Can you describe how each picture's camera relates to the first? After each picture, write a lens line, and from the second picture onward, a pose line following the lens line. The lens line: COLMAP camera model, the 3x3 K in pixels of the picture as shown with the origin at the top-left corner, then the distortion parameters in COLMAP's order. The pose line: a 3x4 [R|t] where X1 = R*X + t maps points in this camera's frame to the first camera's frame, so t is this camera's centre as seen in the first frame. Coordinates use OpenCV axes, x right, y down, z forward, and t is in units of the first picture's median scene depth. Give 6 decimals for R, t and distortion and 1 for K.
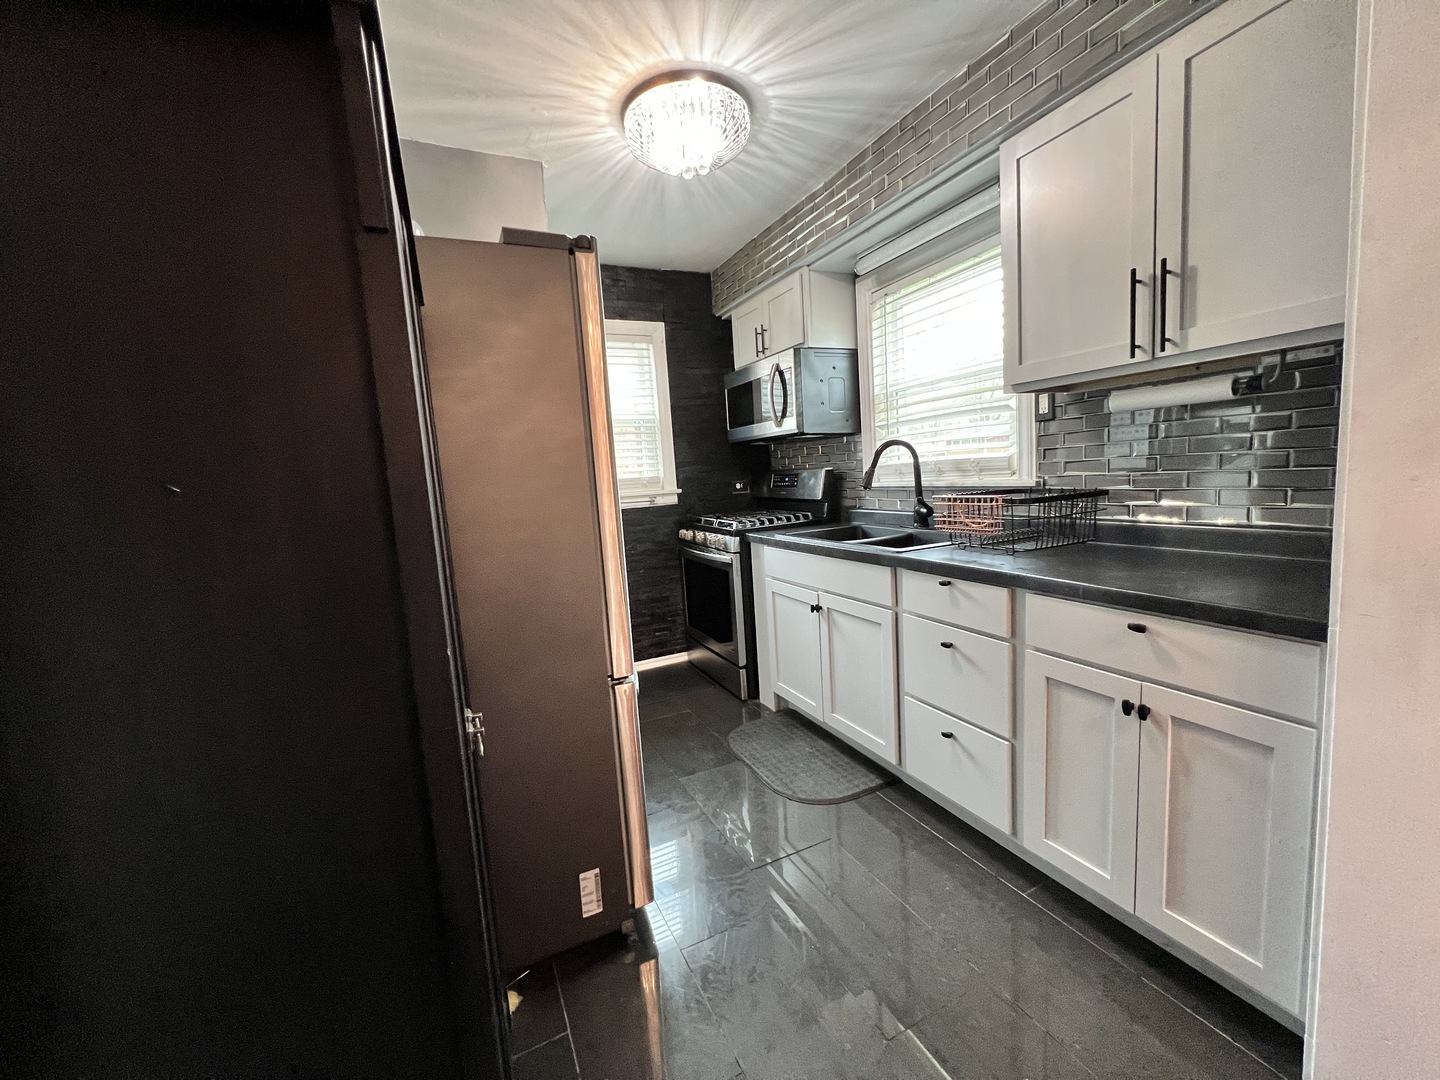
lens RADIAL K [[574.4, 0, 715.0], [0, 574.4, 537.2], [0, 0, 1]] dist [-0.002642, 0.000518]
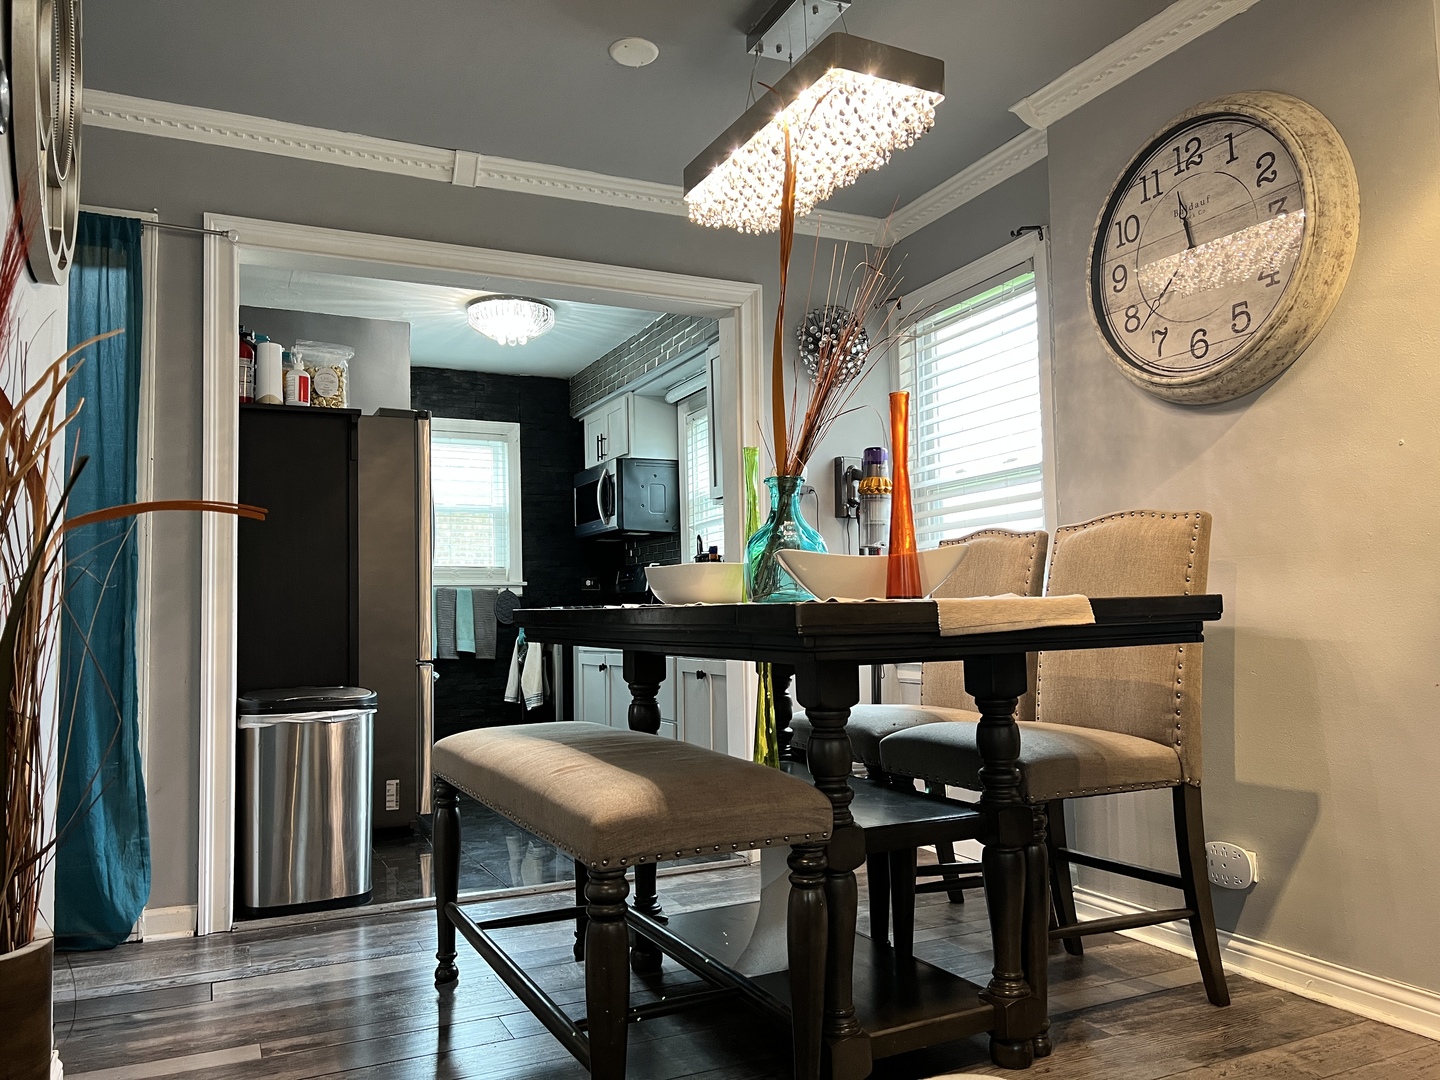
lens RADIAL K [[1083.5, 0, 728.5], [0, 1083.5, 551.4], [0, 0, 1]] dist [0.061462, 0.000095]
pose [[0.998954, 0.045068, 0.007726, 0.399519], [-0.043033, 0.983735, -0.174393, 0.260693], [-0.015460, 0.173878, 0.984646, -1.283177]]
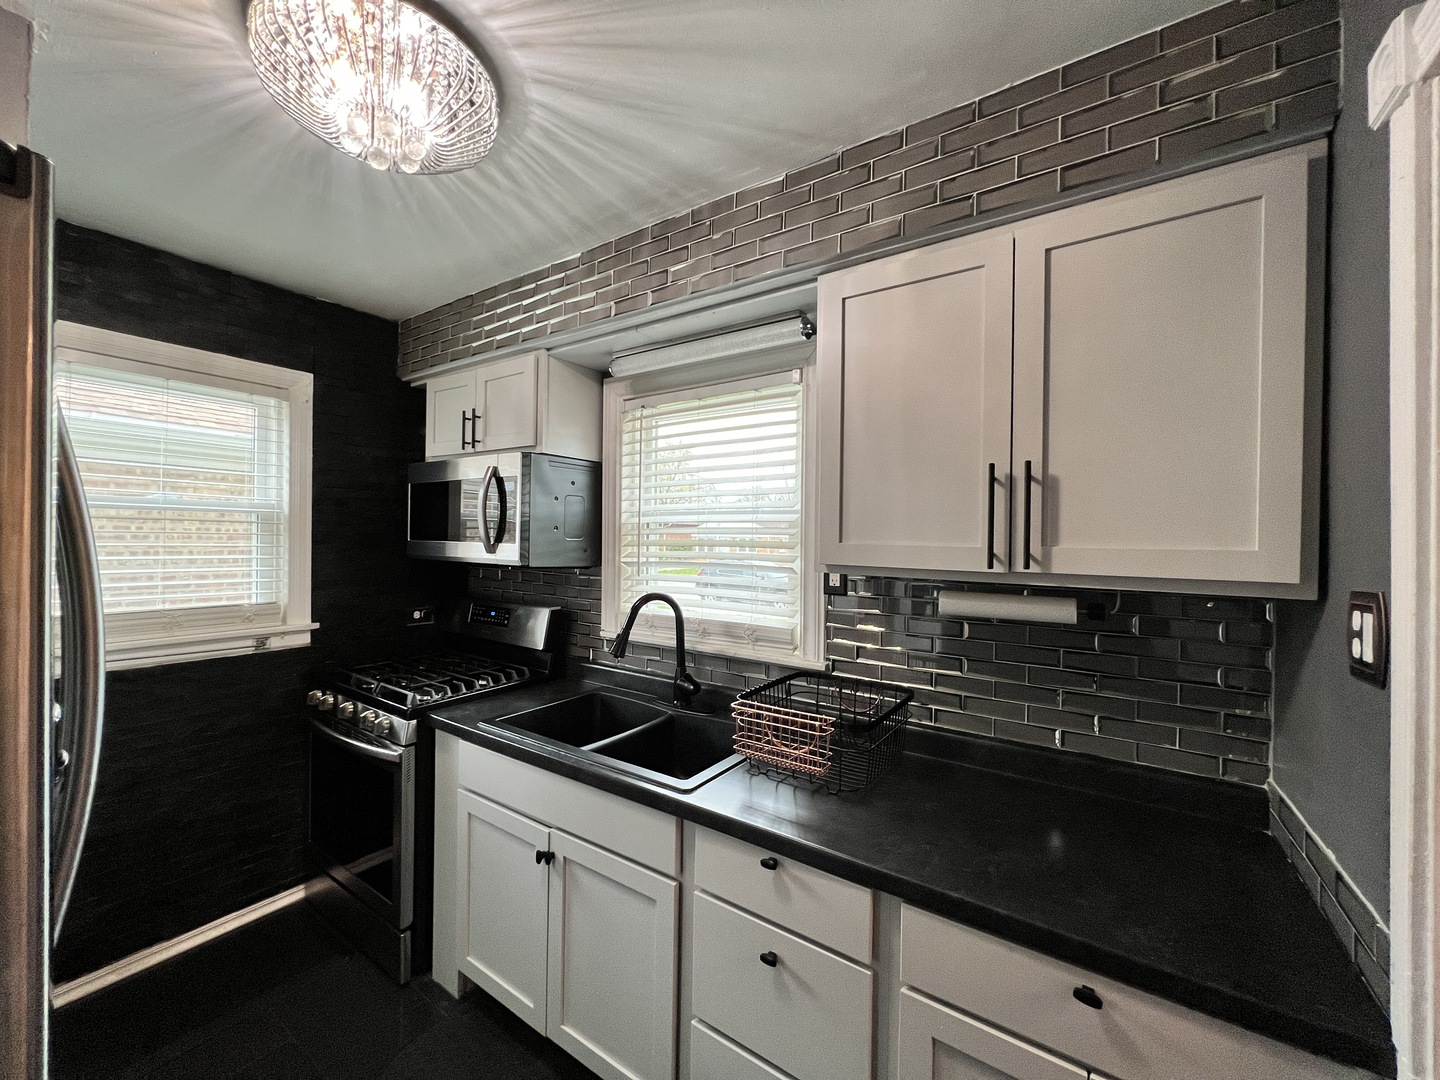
lens RADIAL K [[574.4, 0, 713.5], [0, 574.4, 537.1], [0, 0, 1]] dist [-0.002642, 0.000518]
pose [[0.859775, 0.077167, 0.504809, -0.015065], [-0.012339, 0.991368, -0.130528, -0.145648], [-0.510524, 0.105996, 0.853305, 0.297098]]
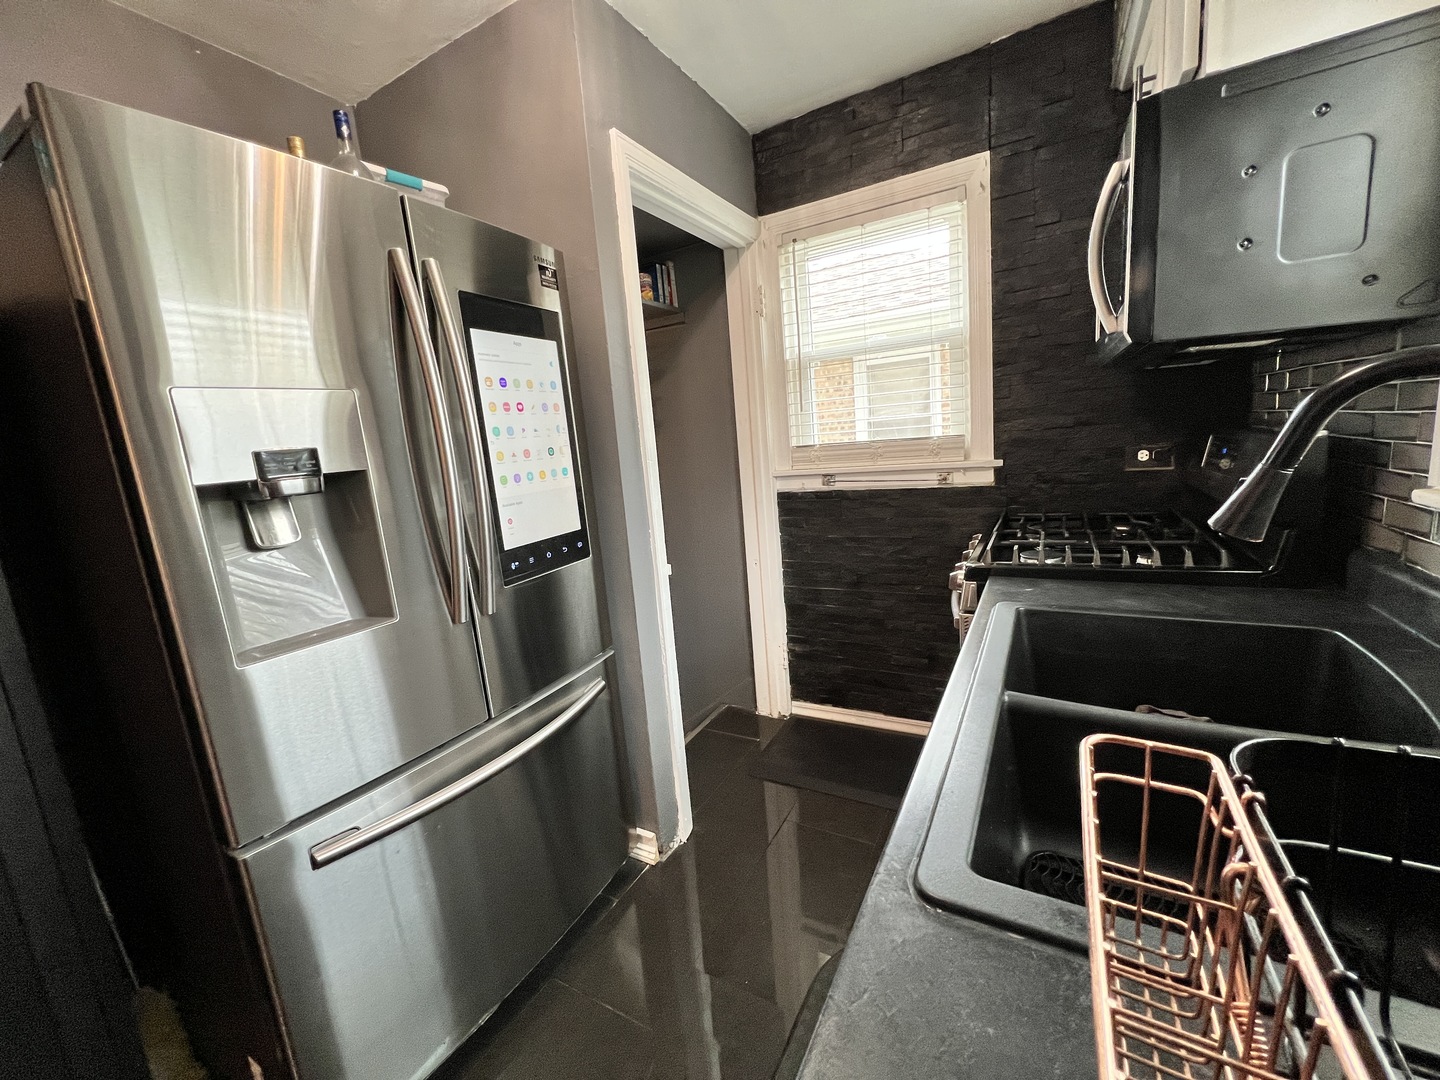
lens RADIAL K [[574.4, 0, 705.8], [0, 574.4, 539.4], [0, 0, 1]] dist [-0.002642, 0.000518]
pose [[0.554322, 0.157914, -0.817185, 0.361963], [-0.049895, 0.986375, 0.156763, -0.116315], [0.830806, -0.046124, 0.554648, 0.641793]]
